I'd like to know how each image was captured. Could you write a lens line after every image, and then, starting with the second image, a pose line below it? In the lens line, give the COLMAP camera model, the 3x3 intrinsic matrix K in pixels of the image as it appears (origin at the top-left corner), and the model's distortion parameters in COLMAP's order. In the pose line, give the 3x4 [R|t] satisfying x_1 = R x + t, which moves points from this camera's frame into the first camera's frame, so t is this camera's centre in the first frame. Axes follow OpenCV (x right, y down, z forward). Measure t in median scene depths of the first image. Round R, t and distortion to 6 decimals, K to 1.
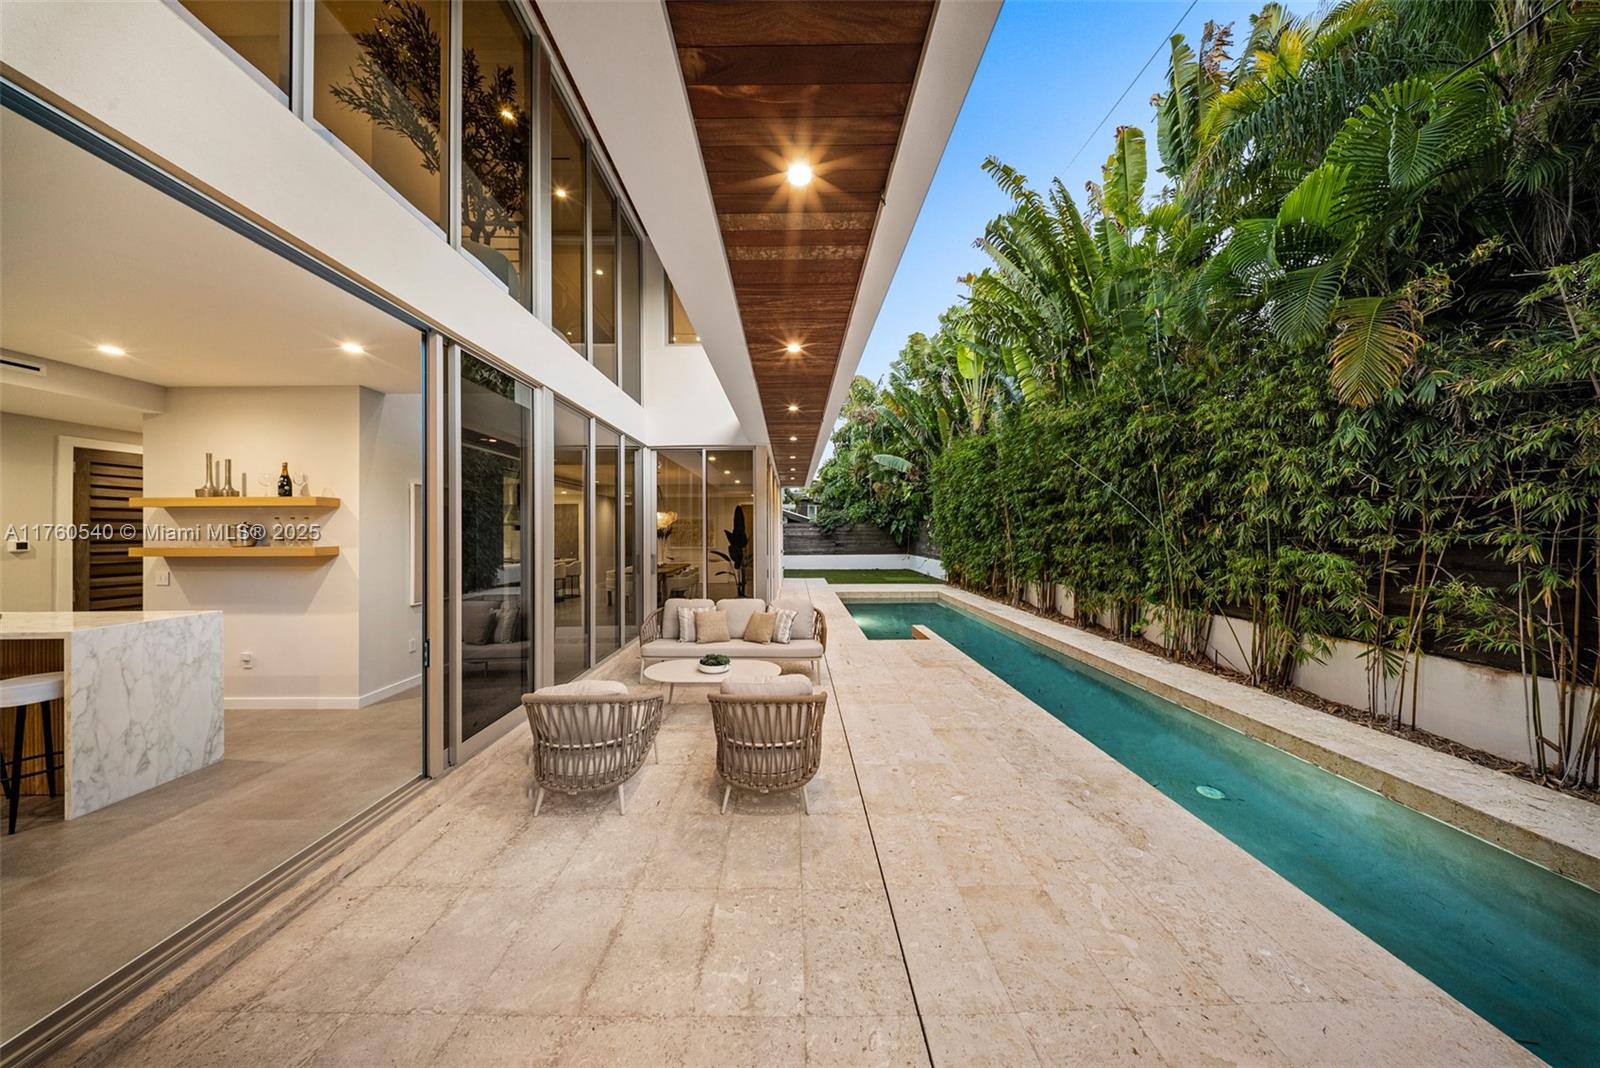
lens RADIAL K [[469.7, 0, 800.0], [0, 469.7, 534.0], [0, 0, 1]] dist [0.000379, -0.002112]
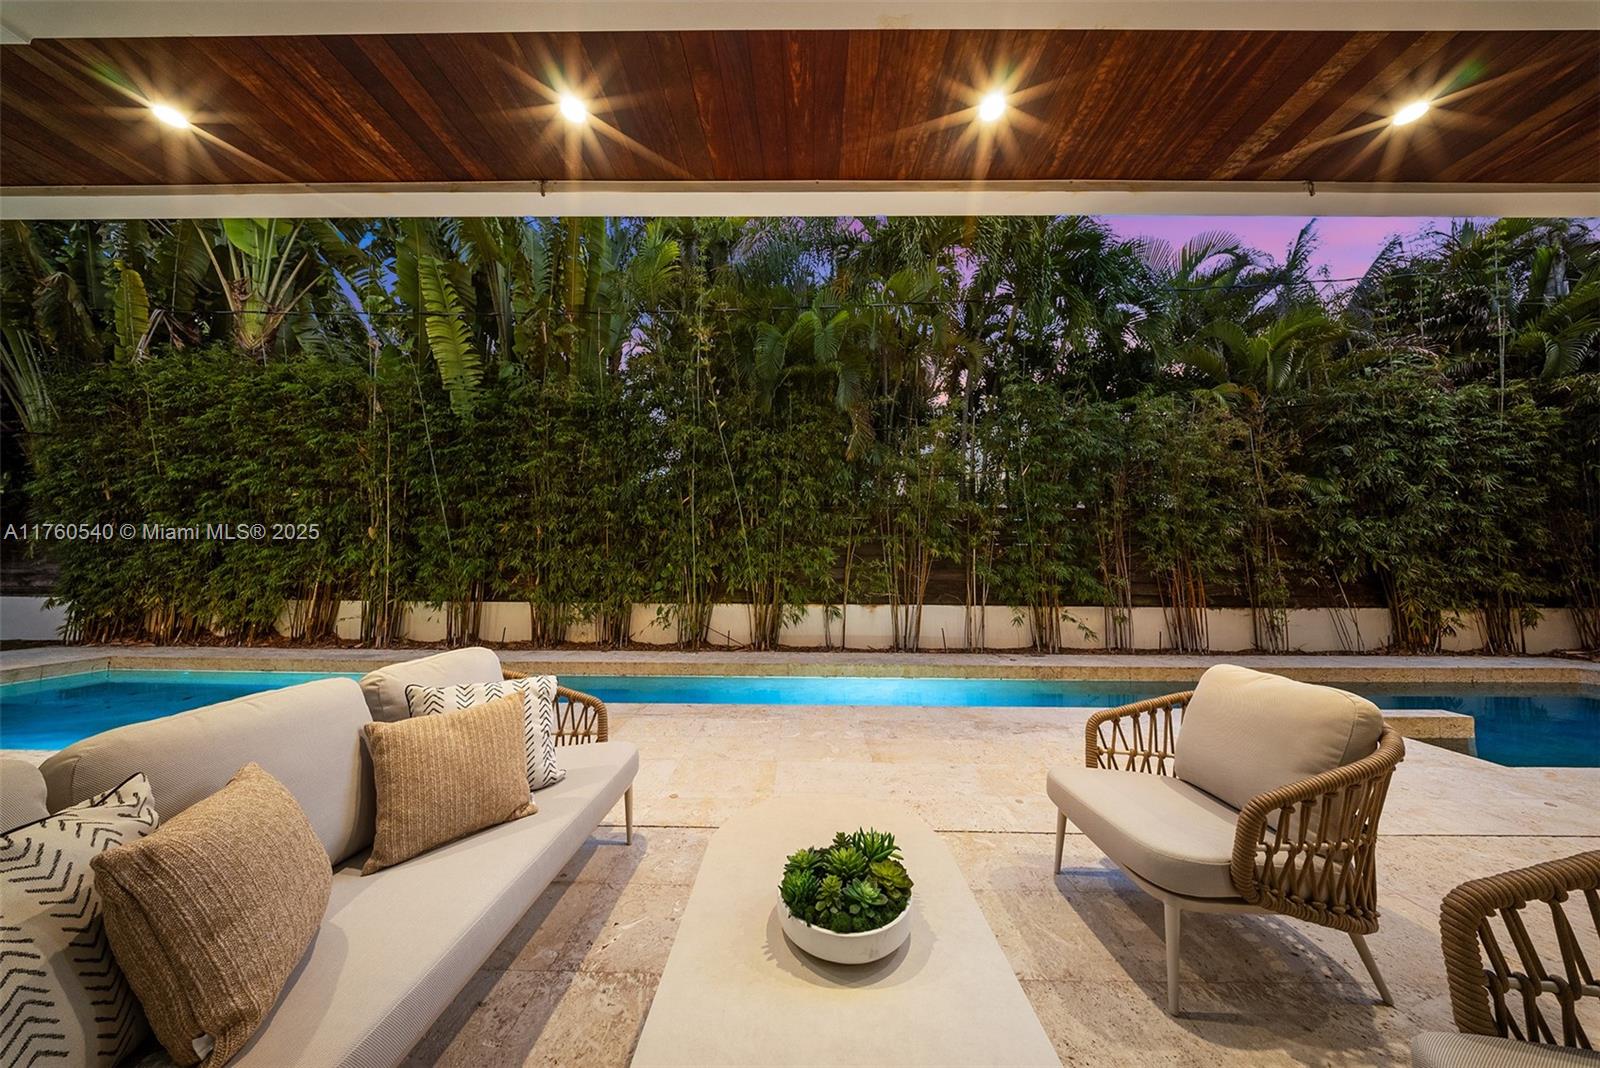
lens RADIAL K [[469.7, 0, 800.0], [0, 469.7, 534.0], [0, 0, 1]] dist [0.000379, -0.002112]
pose [[0.028017, 0.071175, 0.997070, -0.322075], [-0.002678, 0.997464, -0.071127, 0.078944], [-0.999604, -0.000678, 0.028136, 0.747172]]
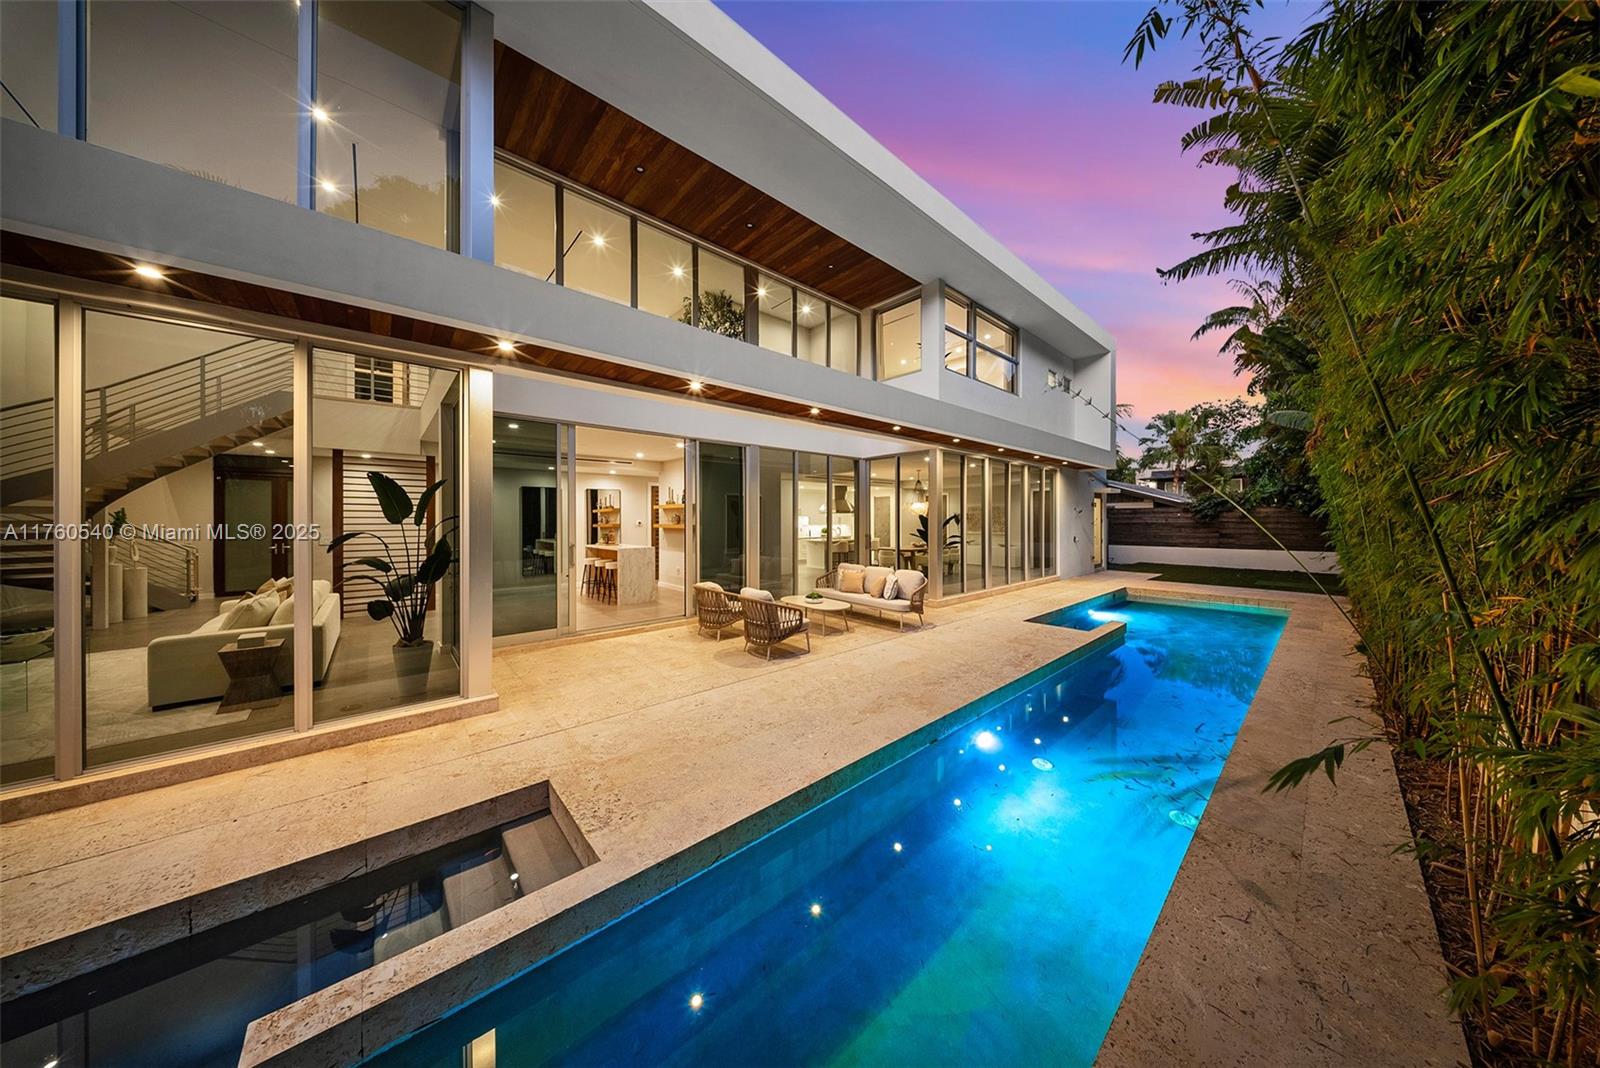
lens RADIAL K [[475.0, 0, 797.2], [0, 475.0, 525.1], [0, 0, 1]] dist [0.000202, -0.002173]
pose [[0.654140, 0.011827, -0.756281, 0.771249], [-0.003559, 0.999915, 0.012559, -0.002230], [0.756365, -0.005524, 0.654127, -0.104840]]
